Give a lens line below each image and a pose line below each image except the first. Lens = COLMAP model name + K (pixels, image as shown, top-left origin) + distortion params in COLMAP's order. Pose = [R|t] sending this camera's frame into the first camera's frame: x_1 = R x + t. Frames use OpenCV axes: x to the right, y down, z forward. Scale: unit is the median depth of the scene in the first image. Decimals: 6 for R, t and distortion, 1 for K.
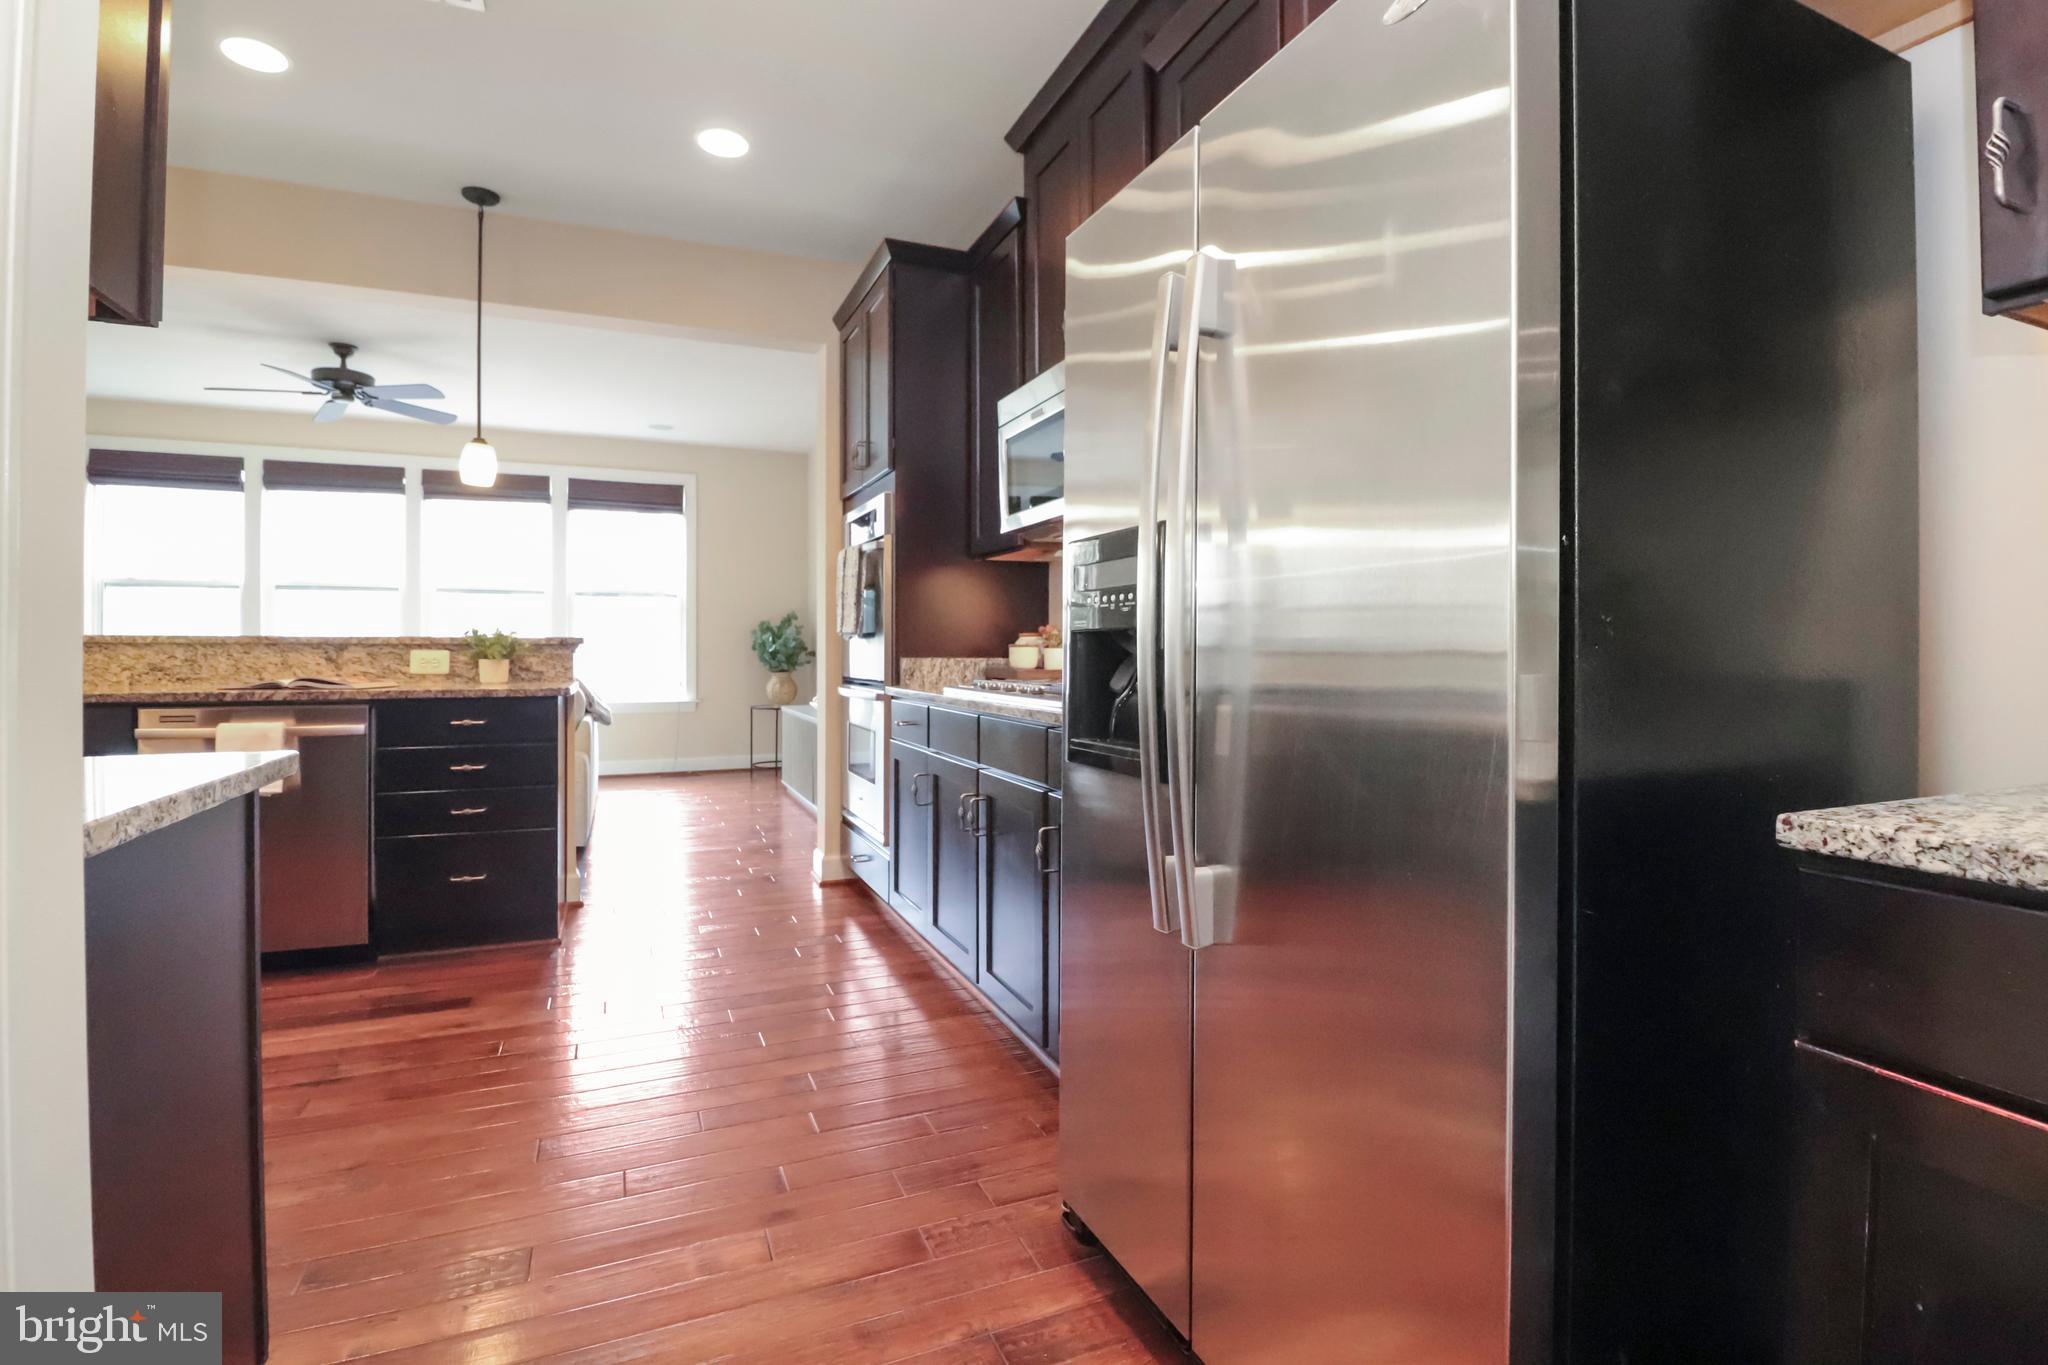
lens RADIAL K [[938.2, 0, 1033.1], [0, 938.2, 646.6], [0, 0, 1]] dist [-0.010460, -0.004724]
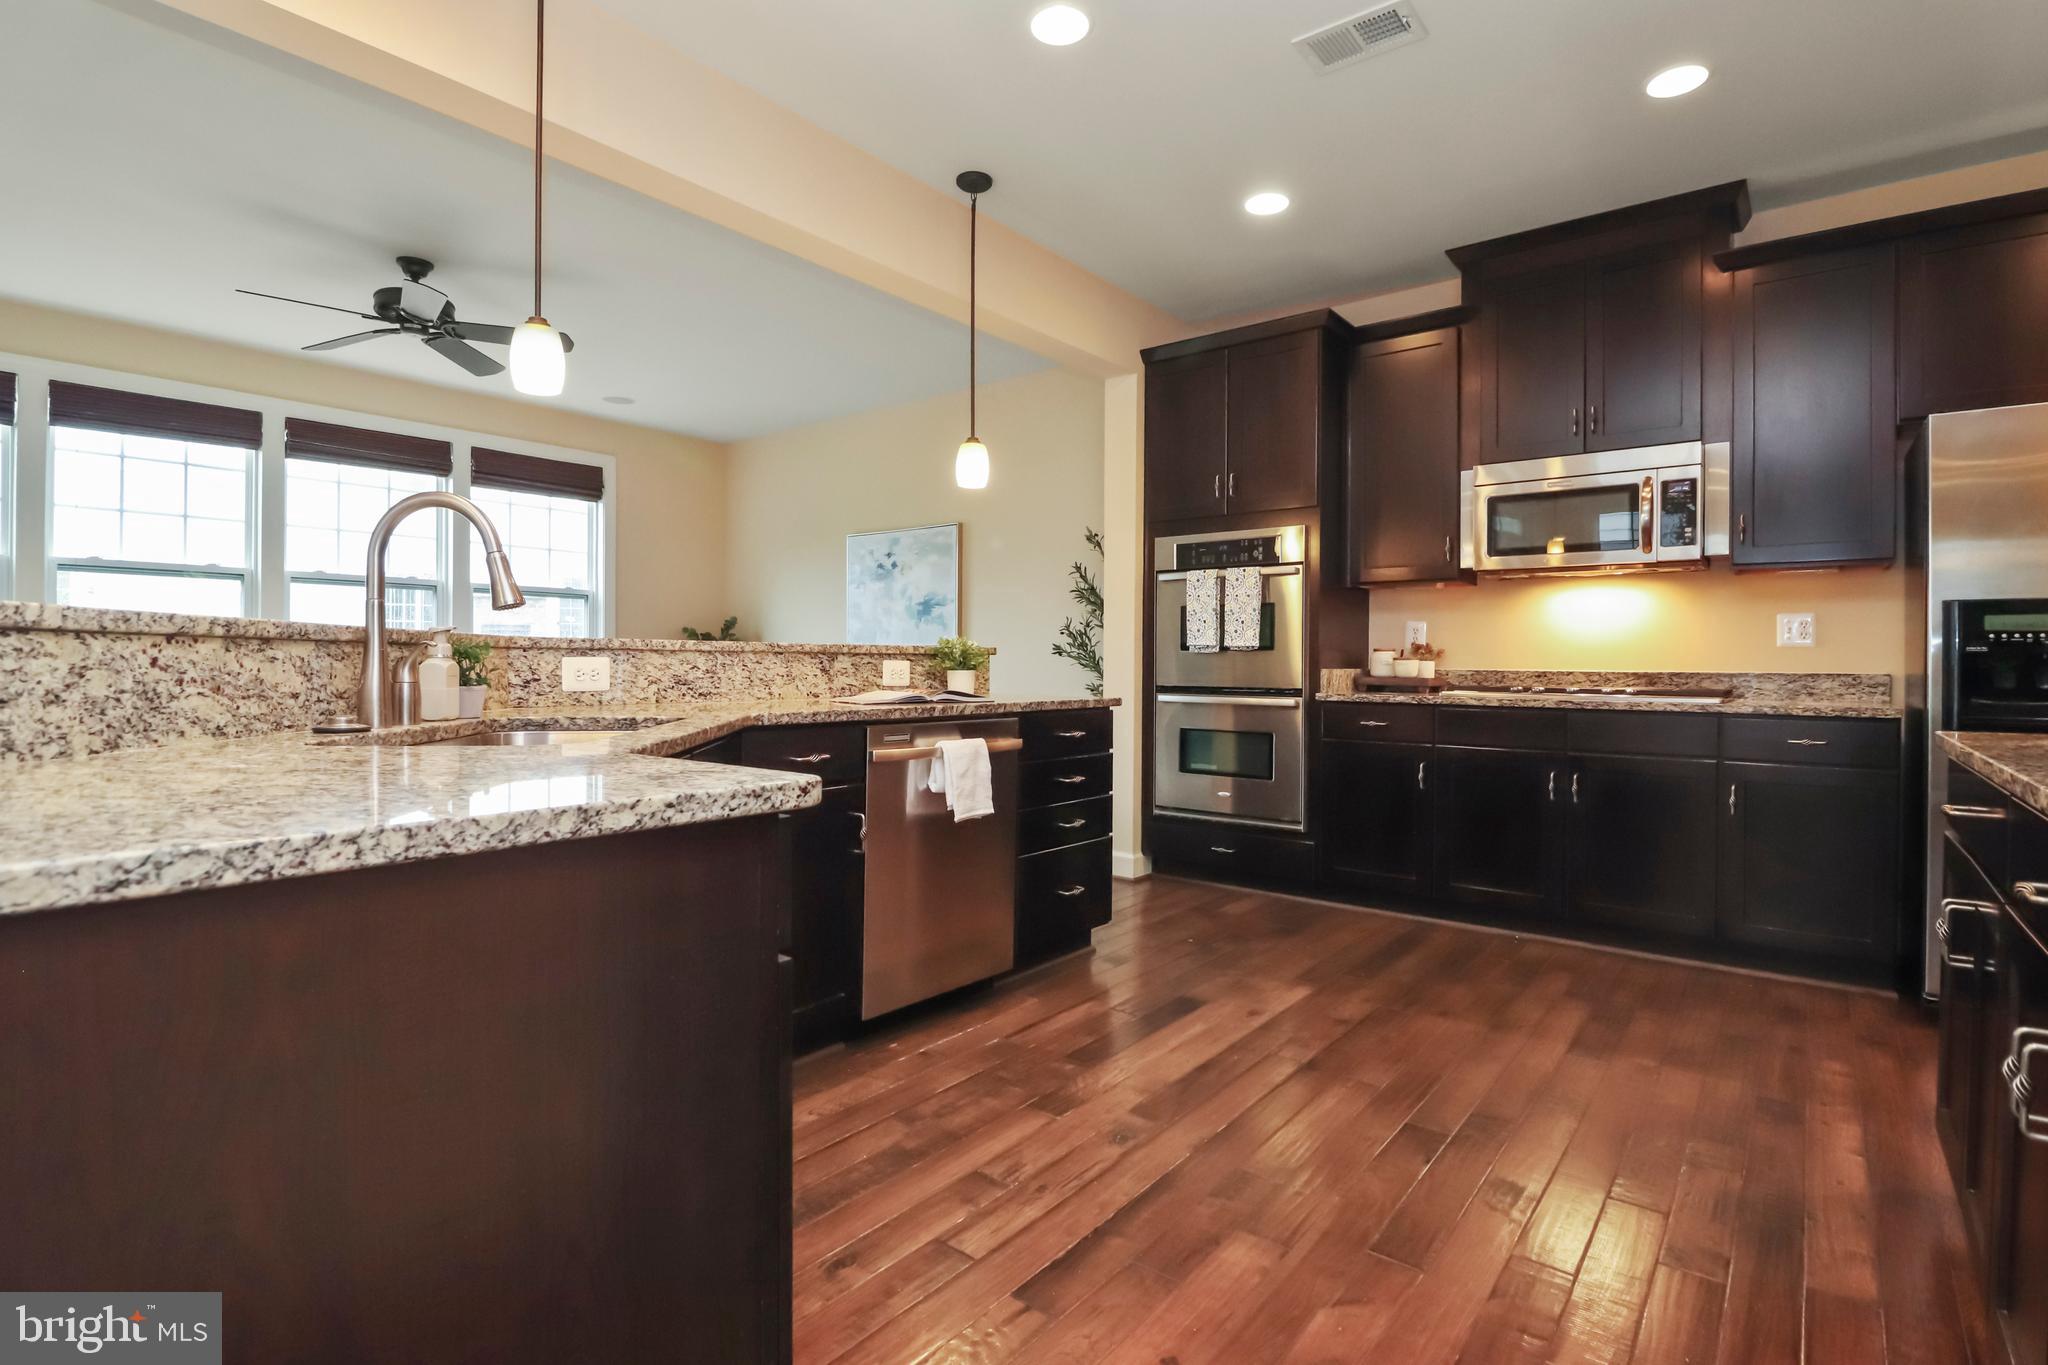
lens RADIAL K [[938.2, 0, 1053.3], [0, 938.2, 668.0], [0, 0, 1]] dist [-0.010460, -0.004724]
pose [[0.890591, 0.001366, 0.454803, -0.942260], [-0.005913, 0.999946, 0.008575, 0.002703], [-0.454767, -0.010326, 0.890551, 0.112025]]
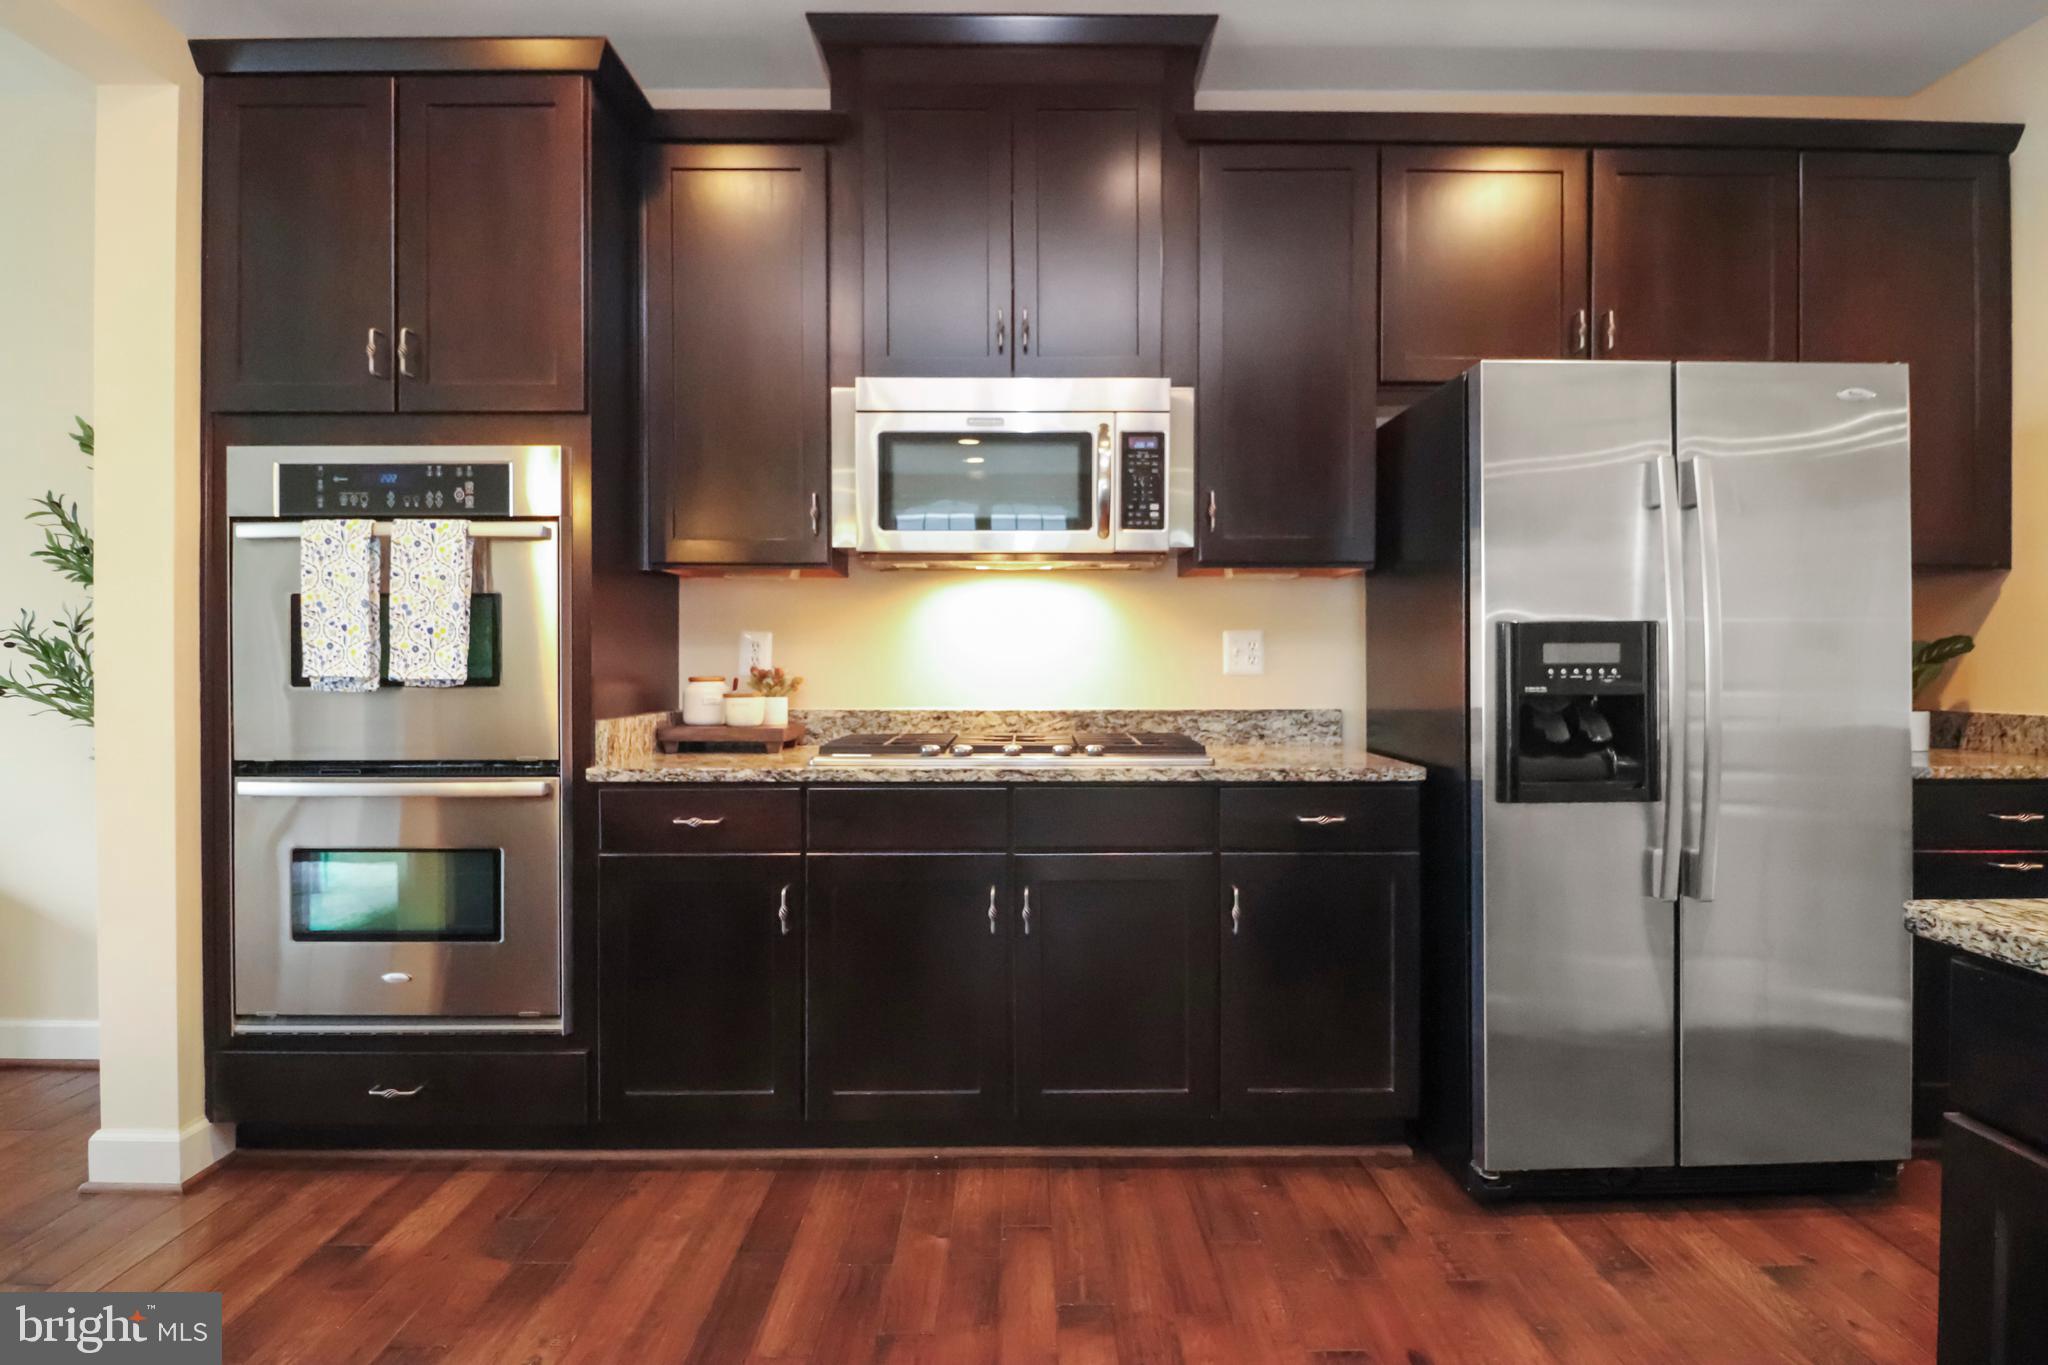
lens RADIAL K [[1010.1, 0, 1006.4], [0, 1010.1, 667.3], [0, 0, 1]] dist [-0.011134, -0.002492]
pose [[0.424739, -0.006660, 0.905291, -0.617853], [-0.000077, 0.999973, 0.007392, -0.027131], [-0.905316, -0.003209, 0.424727, 0.454461]]
